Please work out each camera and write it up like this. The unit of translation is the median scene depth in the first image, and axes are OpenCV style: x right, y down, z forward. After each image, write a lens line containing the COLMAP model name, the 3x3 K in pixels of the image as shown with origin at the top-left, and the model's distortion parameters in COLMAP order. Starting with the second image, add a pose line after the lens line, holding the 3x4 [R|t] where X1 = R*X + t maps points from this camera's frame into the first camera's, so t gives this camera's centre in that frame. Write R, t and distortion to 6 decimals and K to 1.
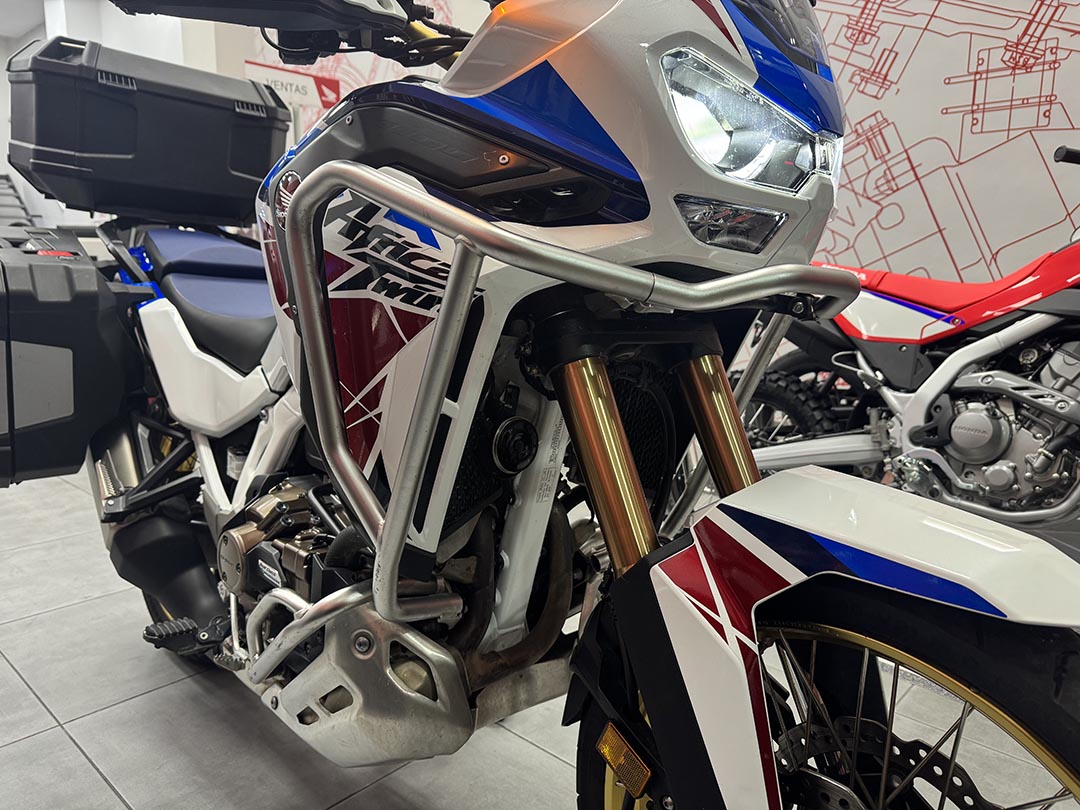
lens RADIAL K [[764.6, 0, 542.4], [0, 764.6, 398.2], [0, 0, 1]] dist [0.034587, -0.052208]
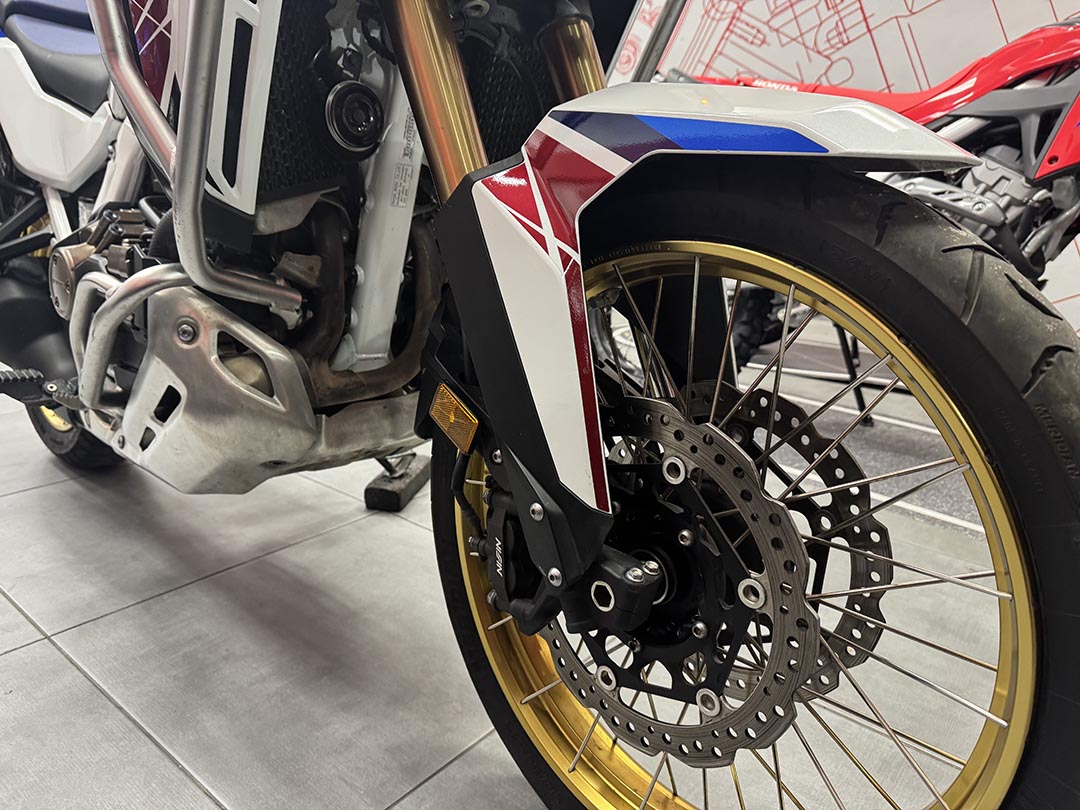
lens RADIAL K [[764.6, 0, 548.2], [0, 764.6, 405.6], [0, 0, 1]] dist [0.034587, -0.052208]
pose [[0.998337, 0.008918, 0.056947, 0.094143], [-0.015371, 0.993373, 0.113904, 0.194334], [-0.055553, -0.114590, 0.991858, 0.041135]]
